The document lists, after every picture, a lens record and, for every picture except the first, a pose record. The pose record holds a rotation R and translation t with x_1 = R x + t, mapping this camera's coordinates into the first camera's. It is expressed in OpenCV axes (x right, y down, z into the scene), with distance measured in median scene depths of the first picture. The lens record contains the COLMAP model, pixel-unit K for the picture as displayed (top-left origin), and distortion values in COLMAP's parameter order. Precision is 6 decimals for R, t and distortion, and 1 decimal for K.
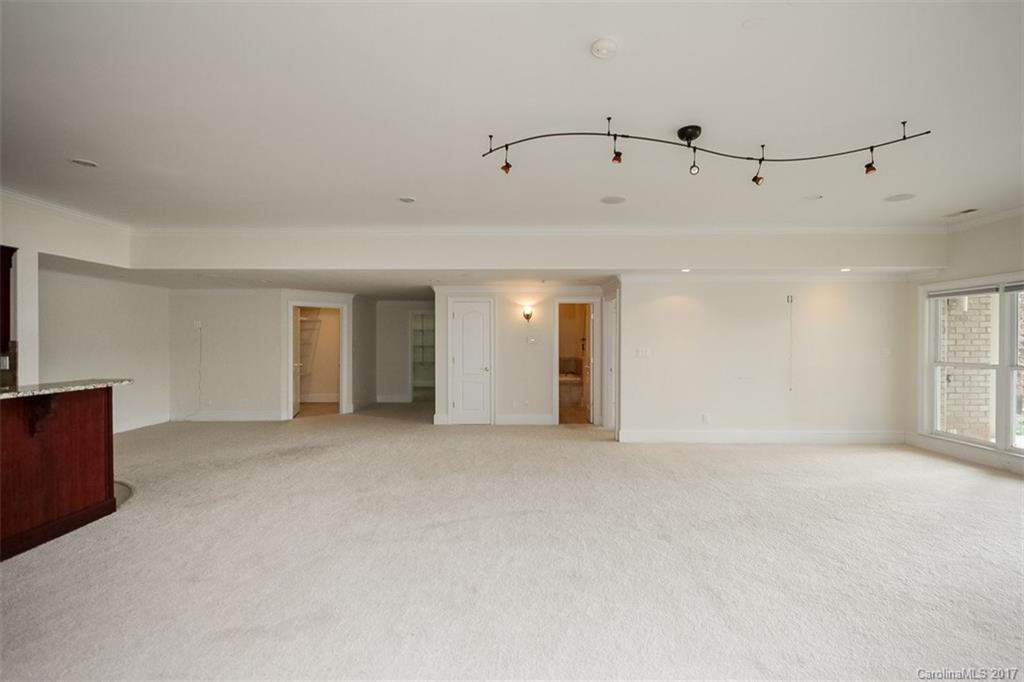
lens RADIAL K [[476.0, 0, 512.9], [0, 476.0, 340.9], [0, 0, 1]] dist [0.000426, -0.001108]
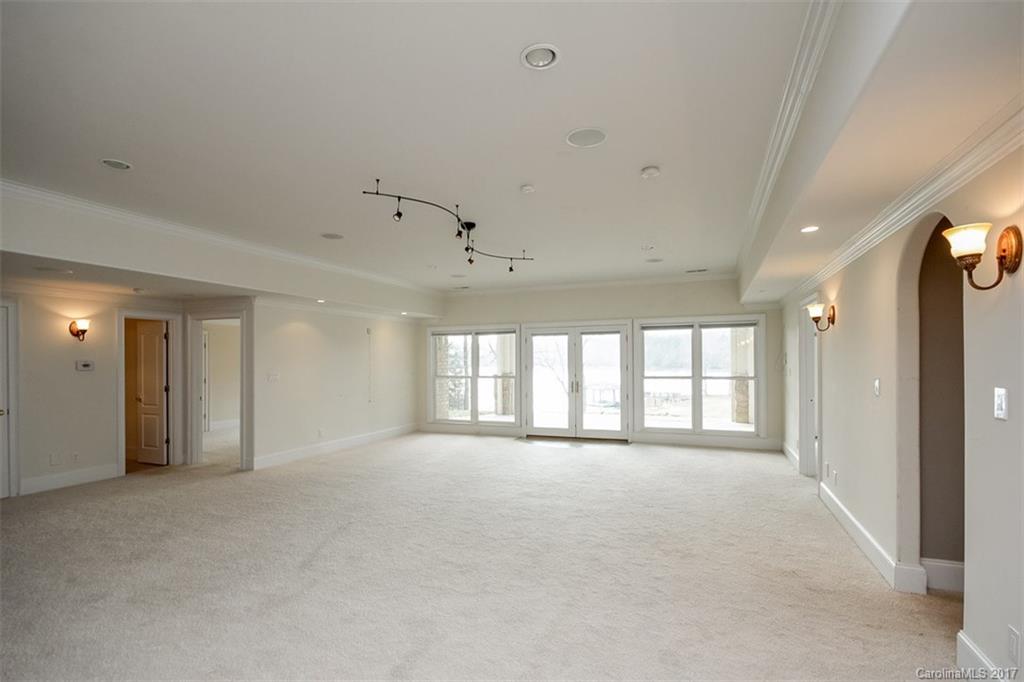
lens RADIAL K [[476.0, 0, 528.6], [0, 476.0, 359.2], [0, 0, 1]] dist [0.000426, -0.001108]
pose [[0.351527, -0.000149, 0.936178, -0.497826], [0.010372, 0.999939, -0.003735, -0.002598], [-0.936120, 0.011023, 0.351507, 0.148479]]
